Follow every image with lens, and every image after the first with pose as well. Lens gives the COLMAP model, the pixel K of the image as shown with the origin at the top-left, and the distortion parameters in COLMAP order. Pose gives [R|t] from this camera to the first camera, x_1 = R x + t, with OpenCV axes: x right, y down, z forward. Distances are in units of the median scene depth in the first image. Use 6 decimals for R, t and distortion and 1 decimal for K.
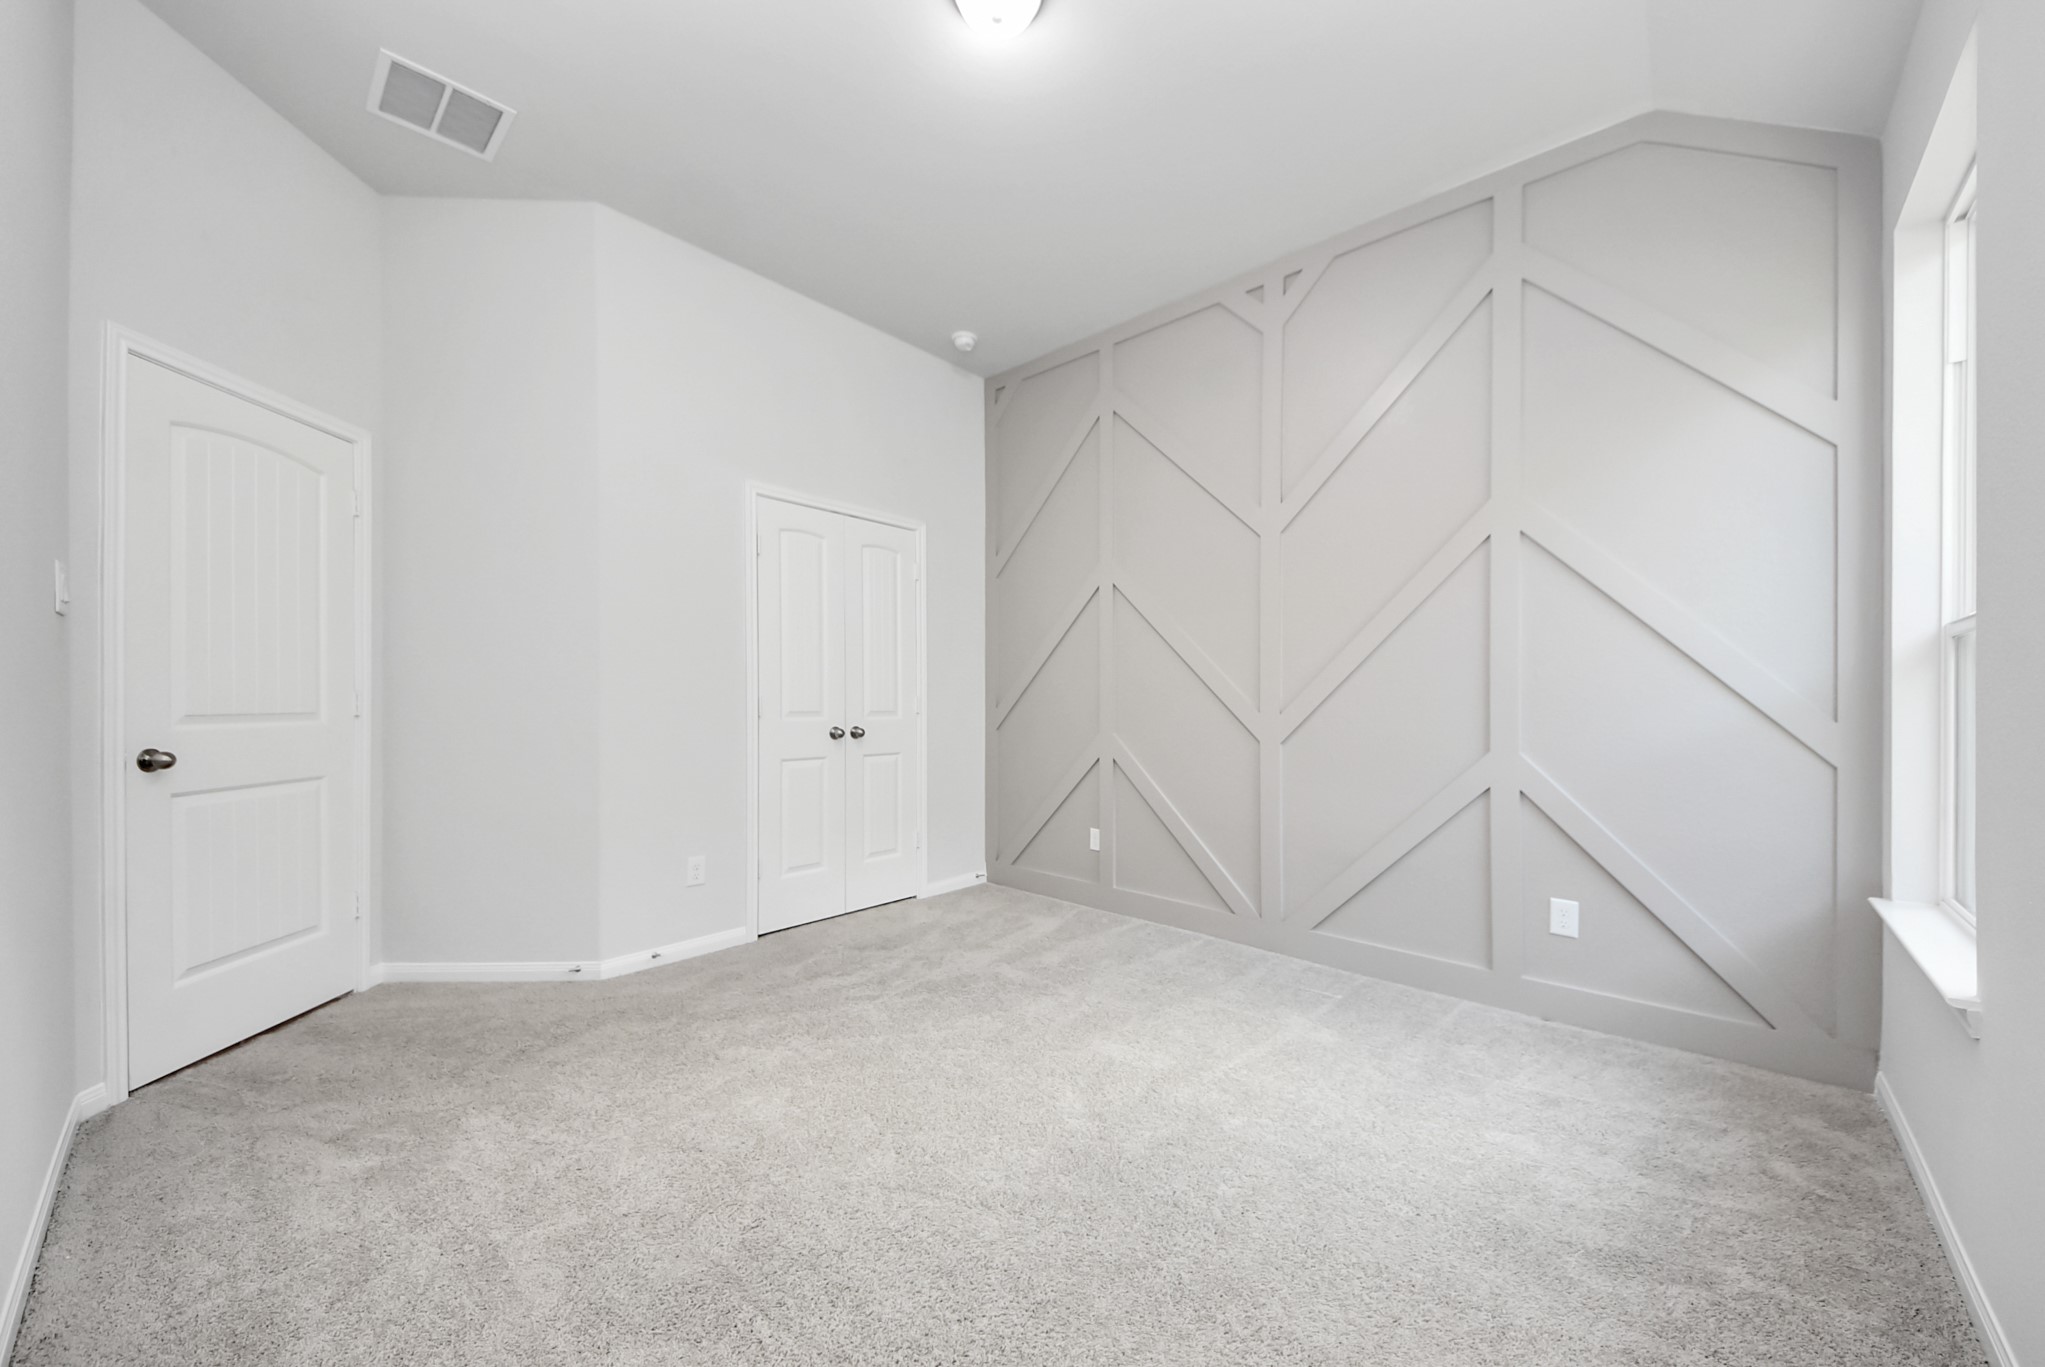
lens RADIAL K [[715.5, 0, 1043.4], [0, 715.5, 698.6], [0, 0, 1]] dist [0.027105, -0.015707]
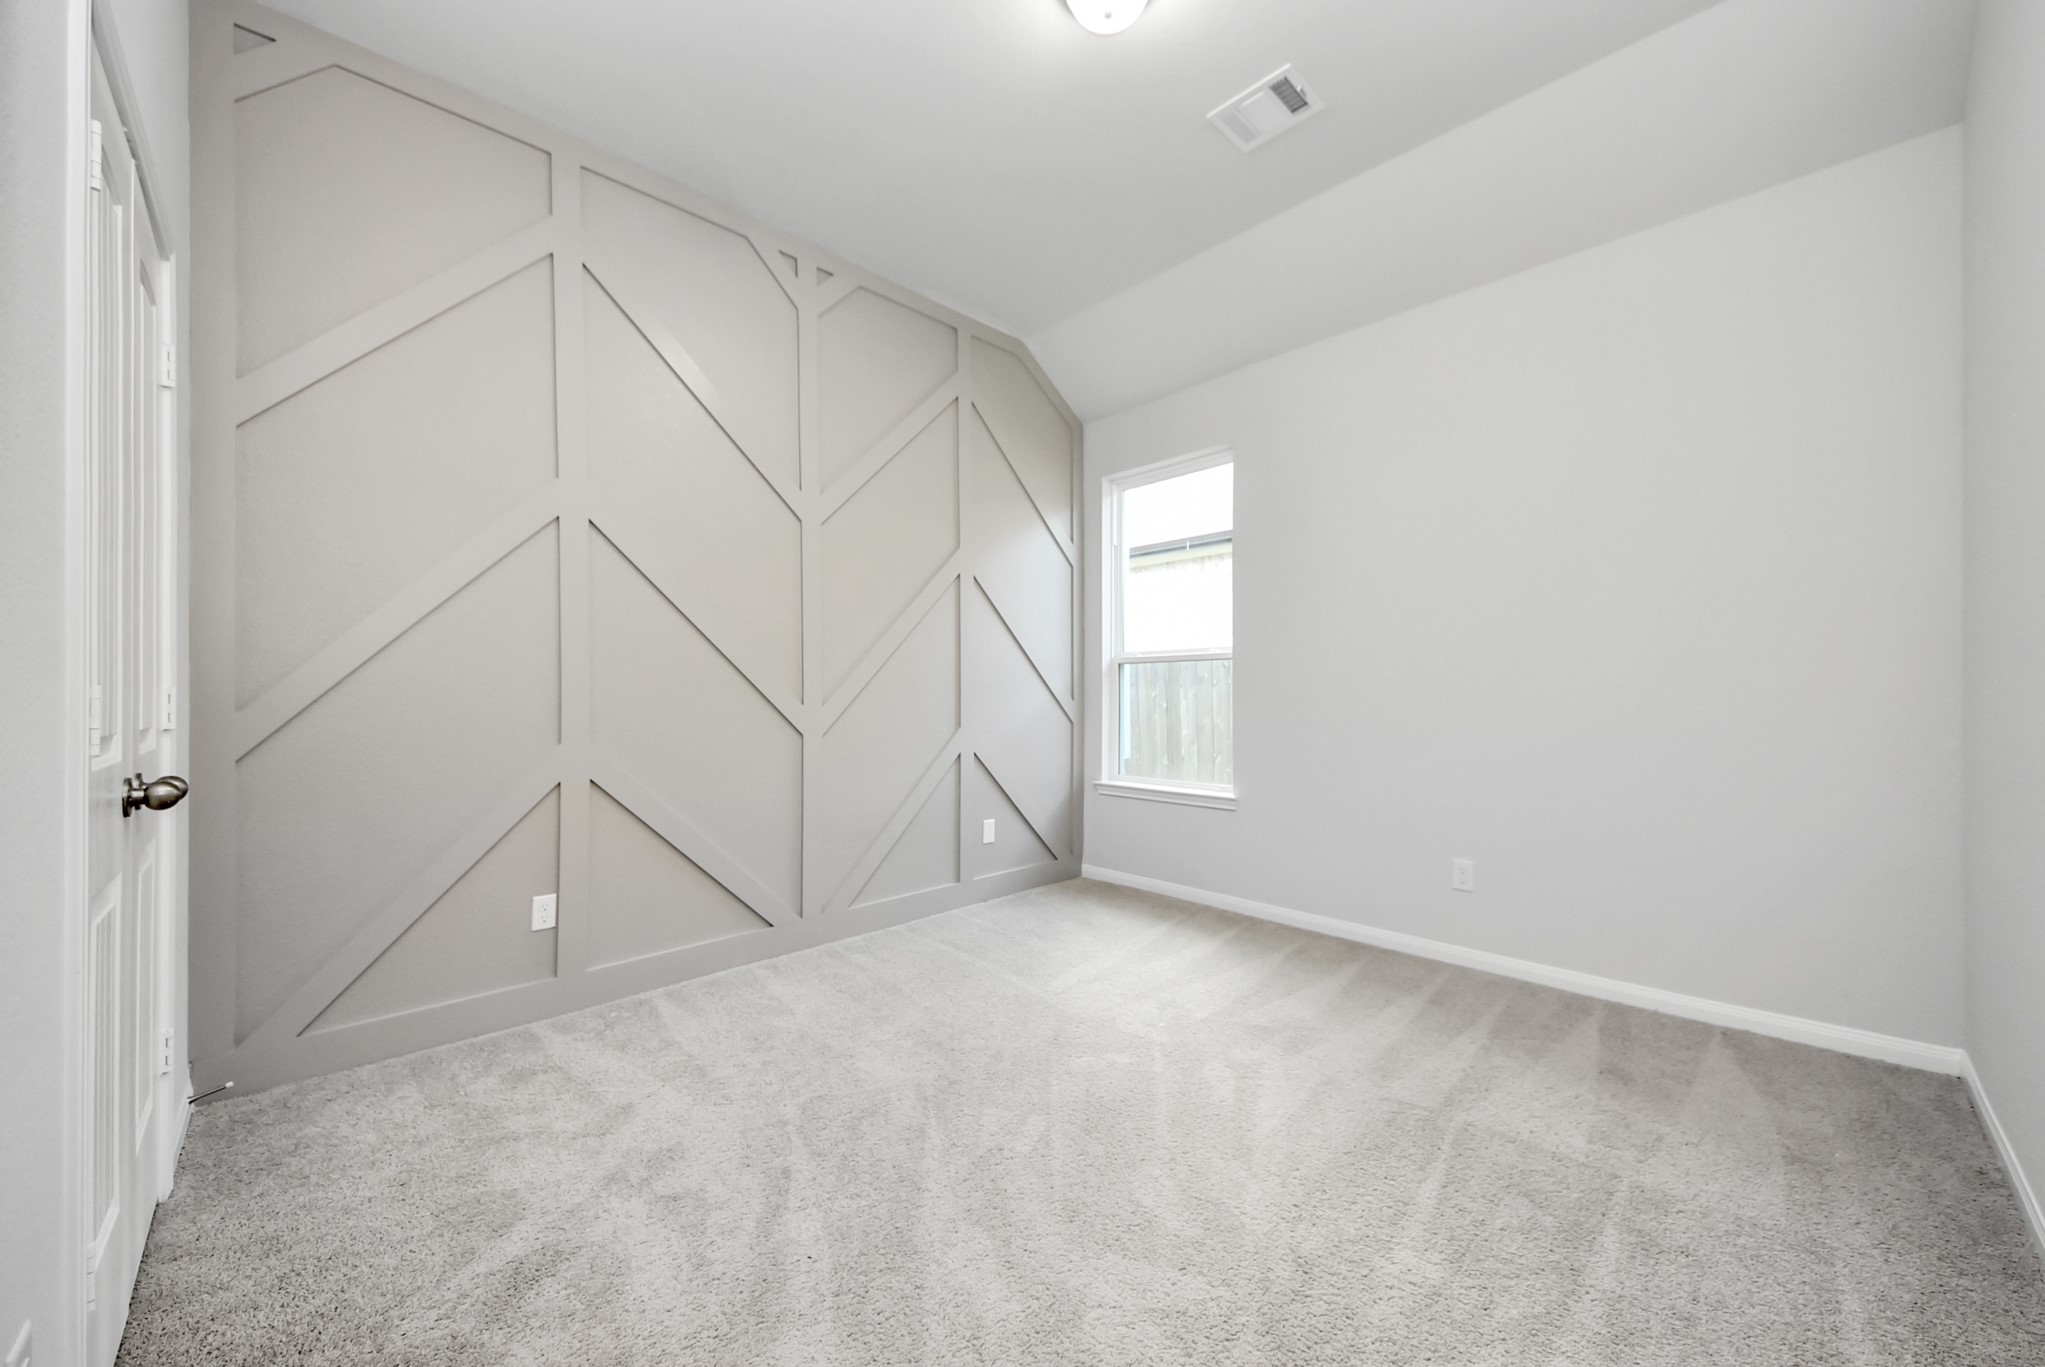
lens RADIAL K [[756.8, 0, 1032.0], [0, 756.8, 698.0], [0, 0, 1]] dist [0.025109, -0.019830]
pose [[0.053096, -0.006750, 0.998567, -0.695204], [0.002807, 0.999974, 0.006611, 0.004370], [-0.998585, 0.002452, 0.053114, 0.636844]]
